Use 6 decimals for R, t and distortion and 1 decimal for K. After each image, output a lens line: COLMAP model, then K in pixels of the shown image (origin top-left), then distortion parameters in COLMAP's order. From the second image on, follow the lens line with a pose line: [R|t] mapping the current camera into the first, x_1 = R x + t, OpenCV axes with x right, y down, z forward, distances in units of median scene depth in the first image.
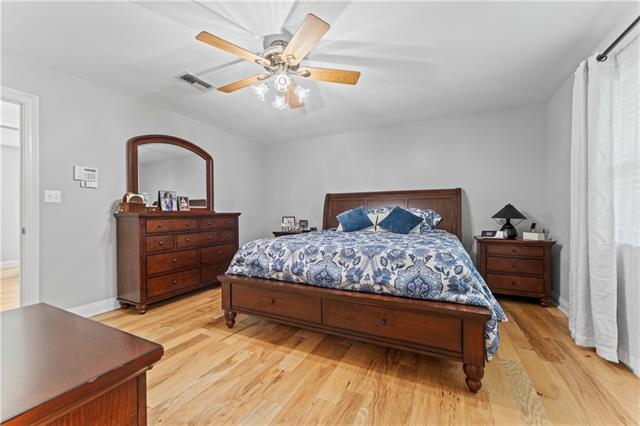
lens RADIAL K [[258.6, 0, 319.8], [0, 258.6, 214.1], [0, 0, 1]] dist [0.000647, -0.000035]
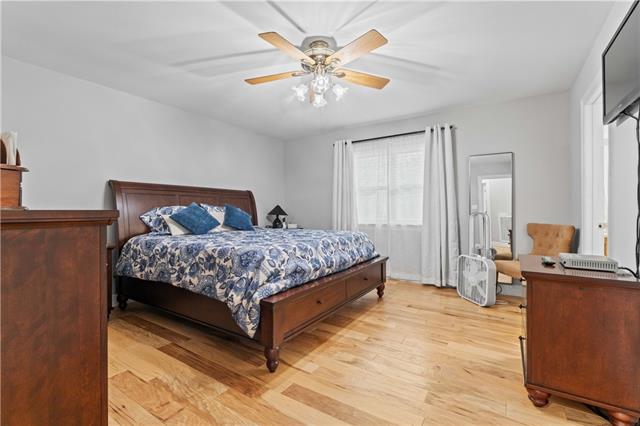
lens RADIAL K [[288.5, 0, 320.4], [0, 288.5, 210.6], [0, 0, 1]] dist [-0.001972, -0.000127]
pose [[0.113678, 0.003167, 0.993513, -1.235065], [0.005617, 0.999977, -0.003830, -0.000931], [-0.993502, 0.006016, 0.113657, 0.853380]]
